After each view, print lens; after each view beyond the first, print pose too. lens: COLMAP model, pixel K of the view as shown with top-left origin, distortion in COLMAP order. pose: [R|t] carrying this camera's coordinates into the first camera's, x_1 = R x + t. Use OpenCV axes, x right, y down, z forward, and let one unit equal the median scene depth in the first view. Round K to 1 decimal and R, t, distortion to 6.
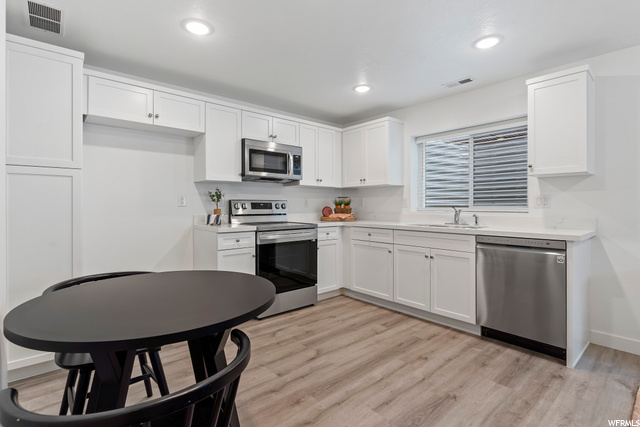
lens RADIAL K [[311.8, 0, 319.3], [0, 311.8, 204.8], [0, 0, 1]] dist [0.002826, -0.000683]
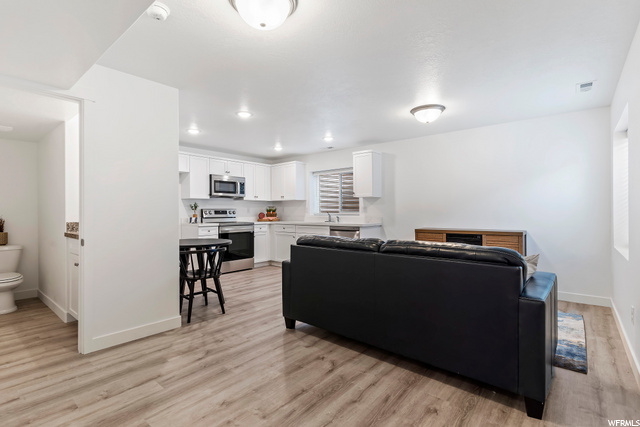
lens RADIAL K [[311.8, 0, 320.0], [0, 311.8, 210.0], [0, 0, 1]] dist [0.002826, -0.000683]
pose [[0.987905, -0.003465, 0.155022, 0.094830], [0.004001, 0.999987, -0.003142, -0.001855], [-0.155009, 0.003724, 0.987906, -0.845500]]
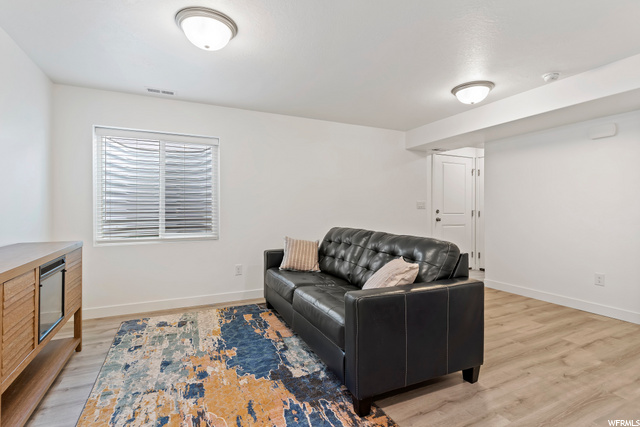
lens RADIAL K [[311.8, 0, 321.7], [0, 311.8, 212.1], [0, 0, 1]] dist [0.002826, -0.000683]
pose [[-0.959789, -0.003752, 0.280697, 0.268419], [-0.003315, 0.999992, 0.002032, 0.008996], [-0.280703, 0.001020, -0.959794, 0.822069]]
